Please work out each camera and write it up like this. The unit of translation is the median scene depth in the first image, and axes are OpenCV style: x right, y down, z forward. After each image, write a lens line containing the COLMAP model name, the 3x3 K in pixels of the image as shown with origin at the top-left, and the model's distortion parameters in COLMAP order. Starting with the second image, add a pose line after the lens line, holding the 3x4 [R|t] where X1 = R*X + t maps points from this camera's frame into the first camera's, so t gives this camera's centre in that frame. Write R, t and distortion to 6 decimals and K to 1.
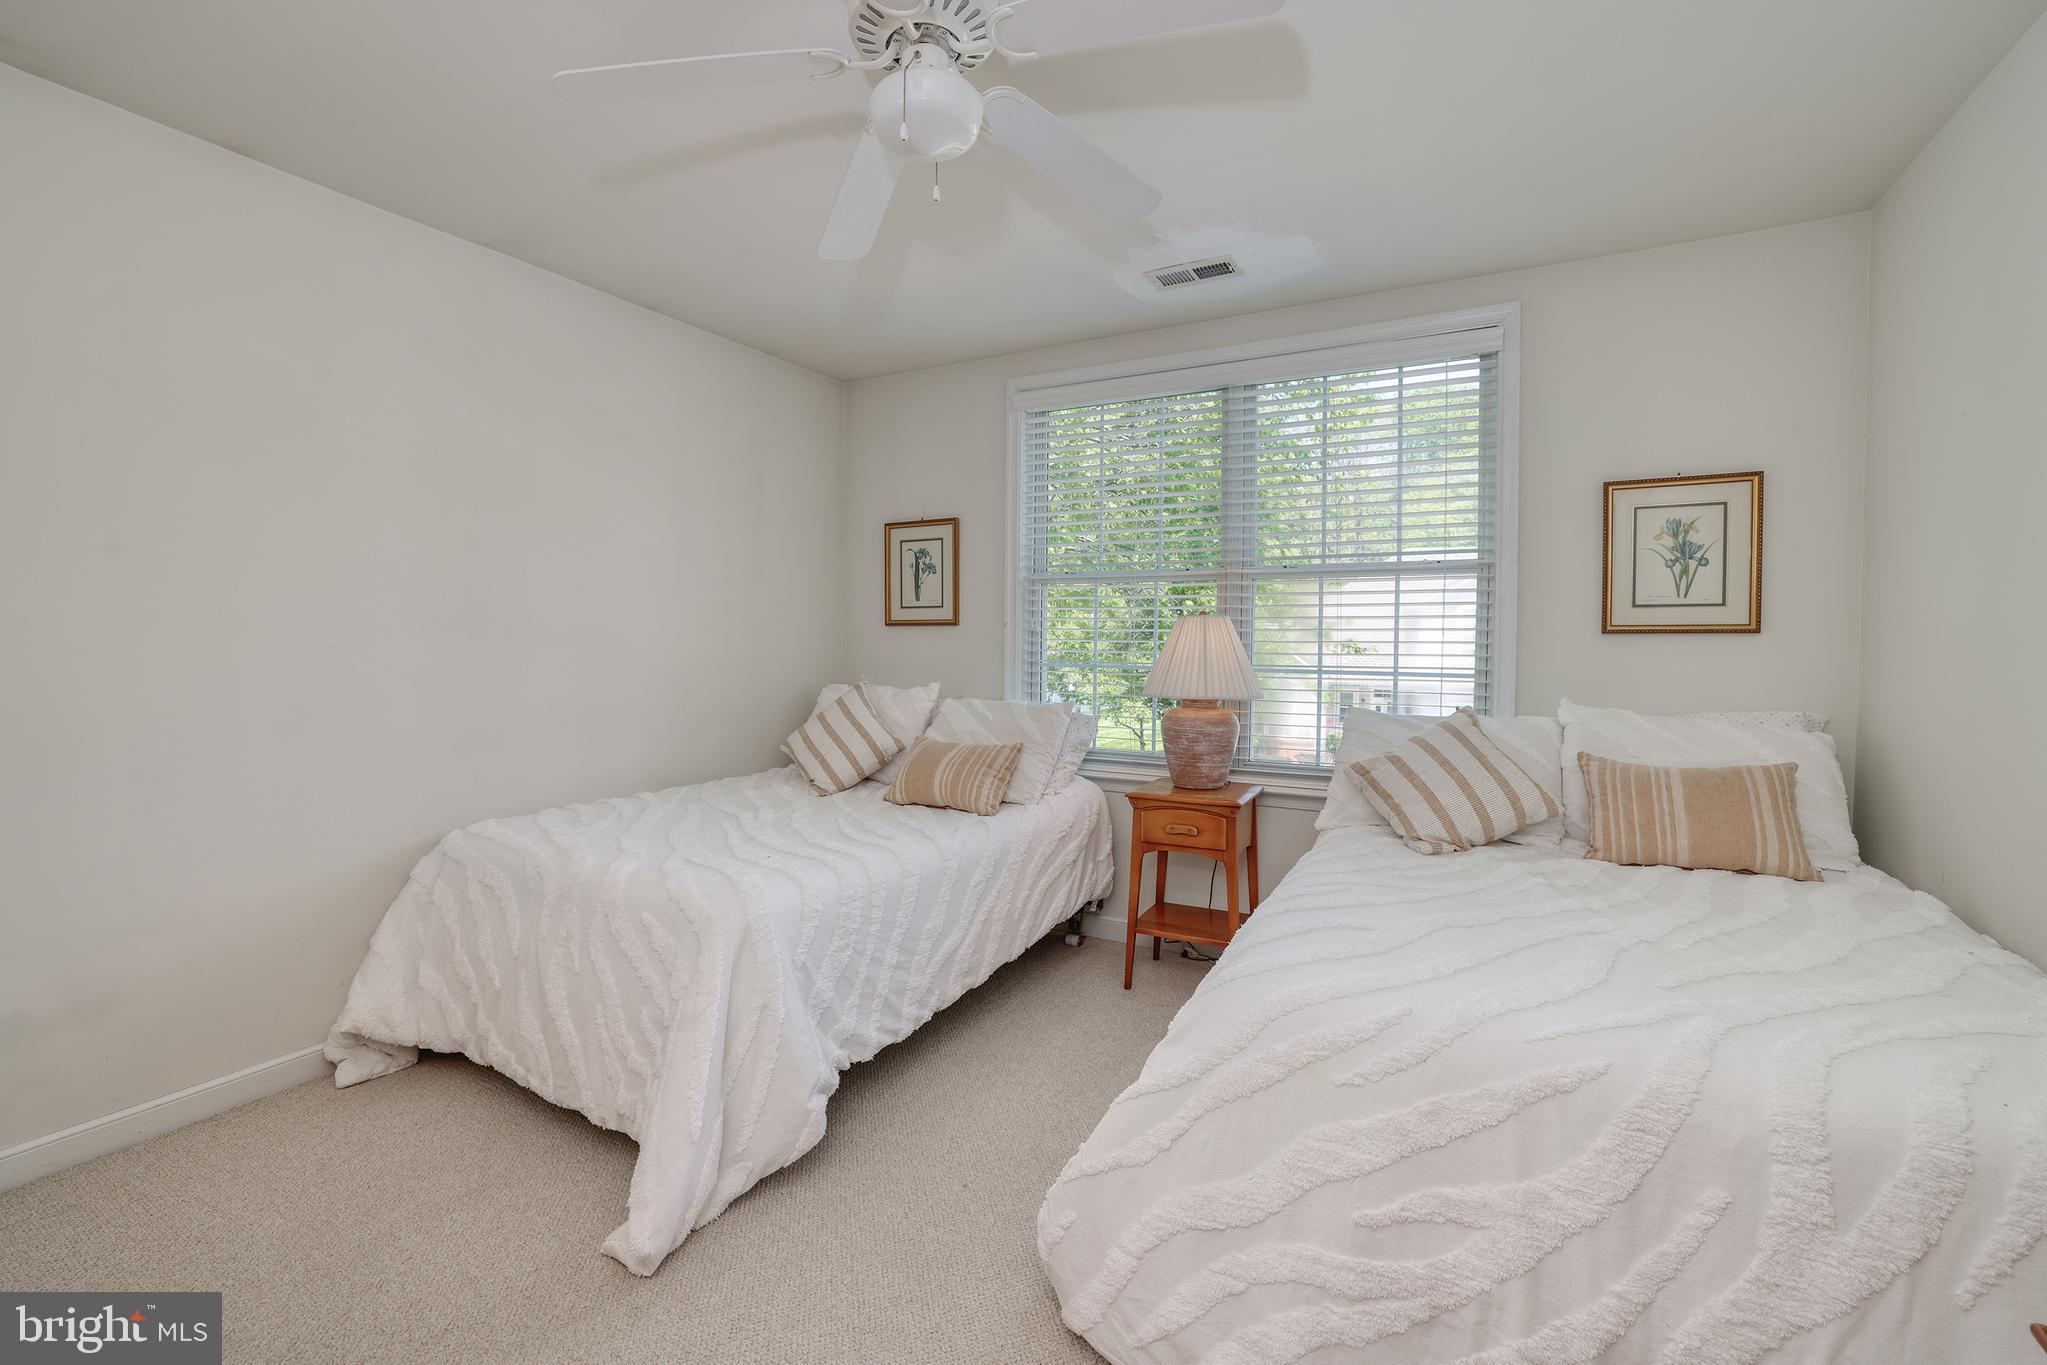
lens RADIAL K [[874.9, 0, 1048.1], [0, 874.9, 654.3], [0, 0, 1]] dist [-0.002184, 0.000047]
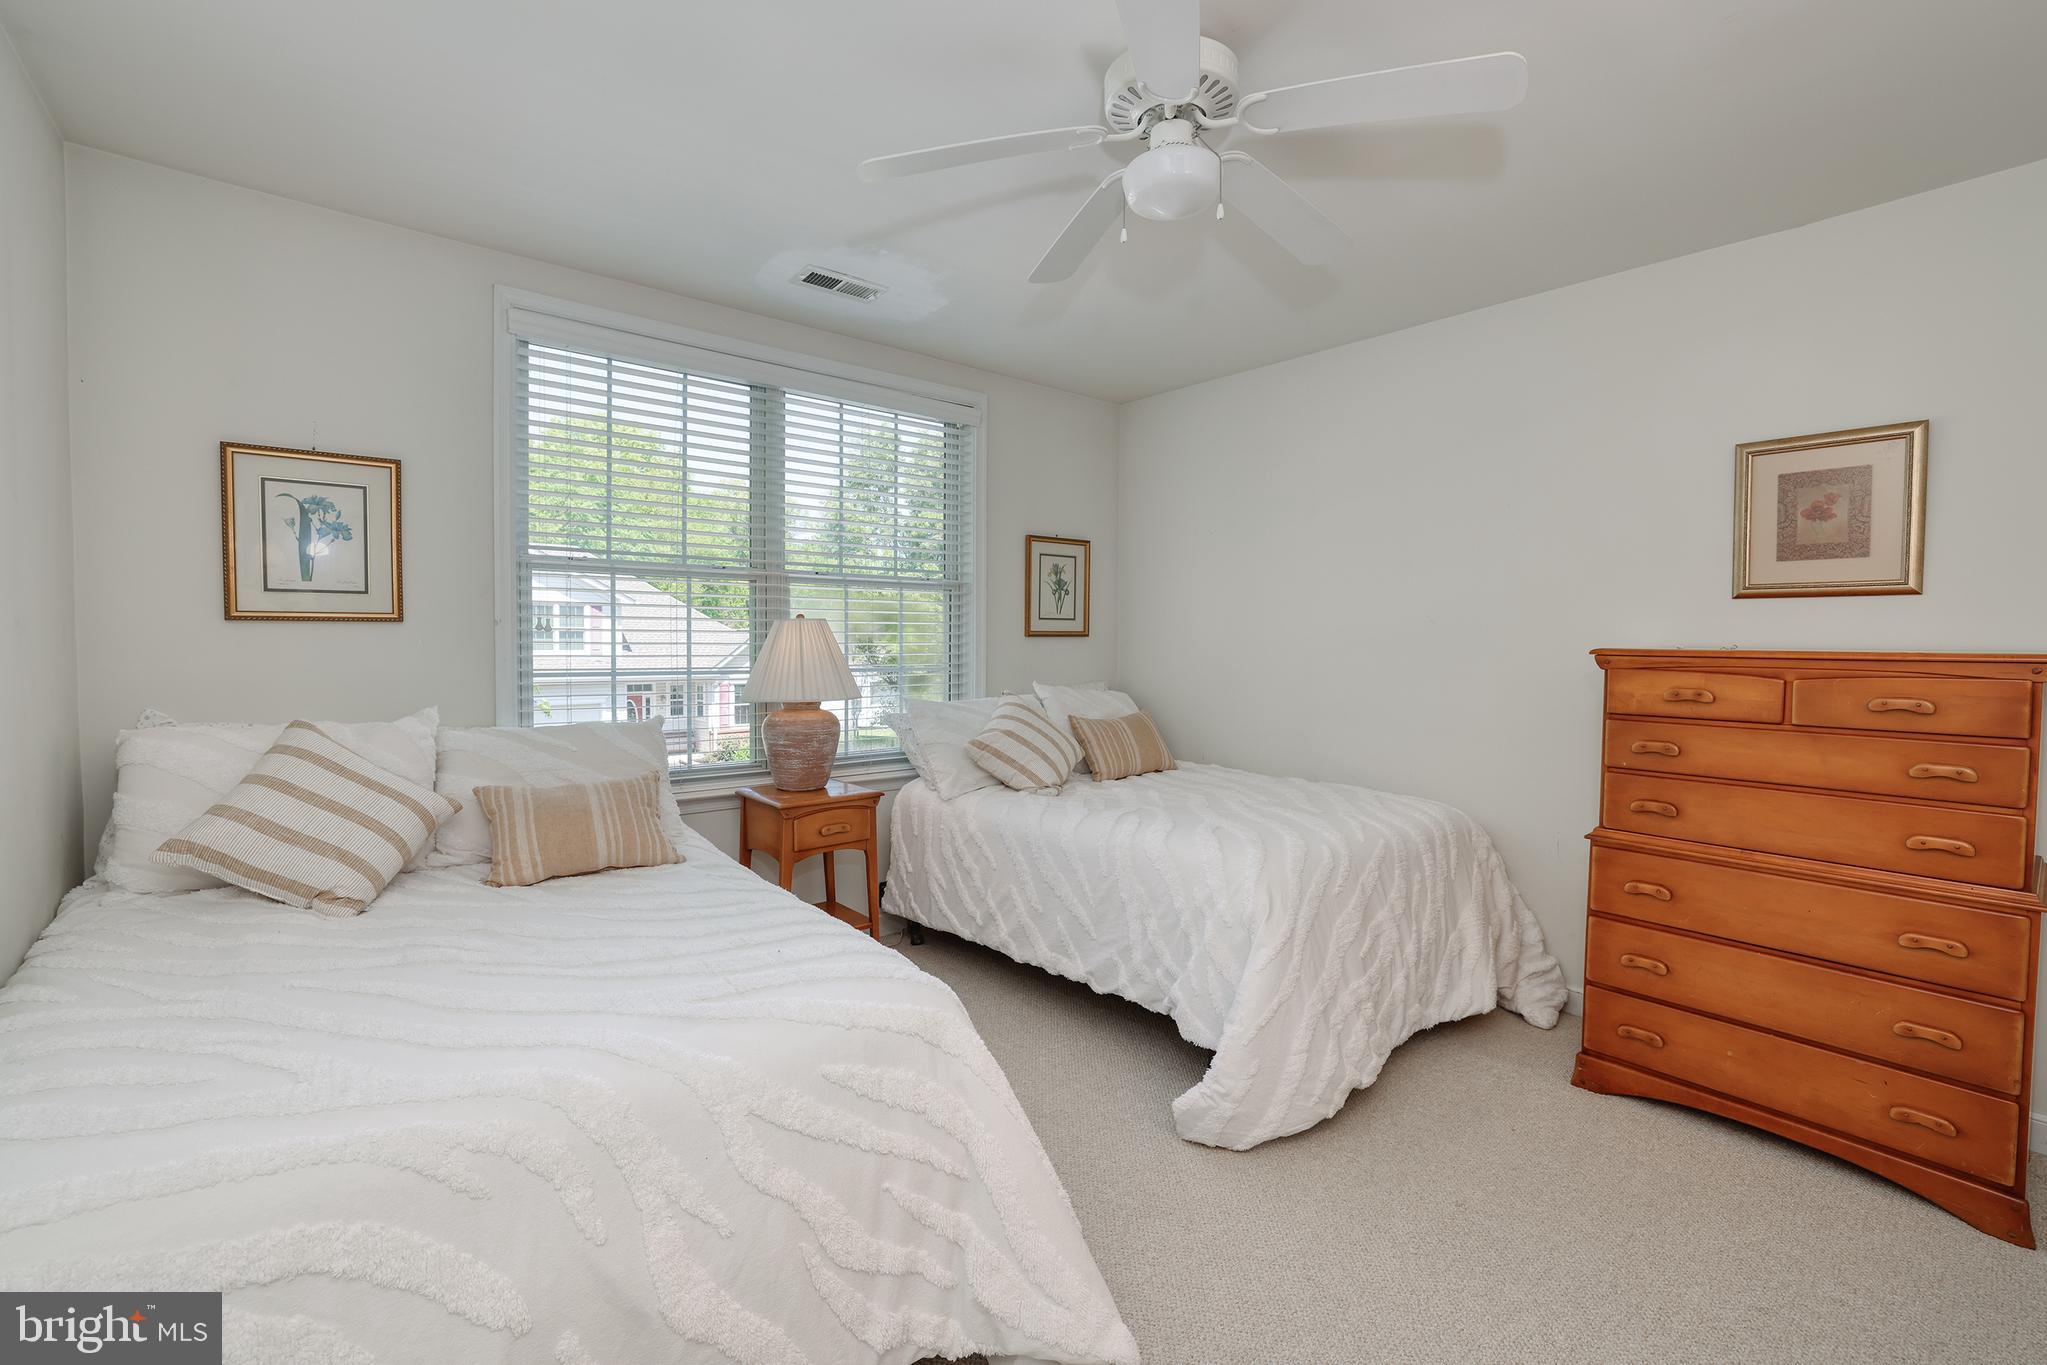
lens RADIAL K [[874.9, 0, 1025.0], [0, 874.9, 663.6], [0, 0, 1]] dist [-0.002184, 0.000047]
pose [[0.391226, -0.031383, 0.919759, -0.760190], [0.011647, 0.999507, 0.029149, -0.022150], [-0.920221, -0.000691, 0.391399, 0.431938]]
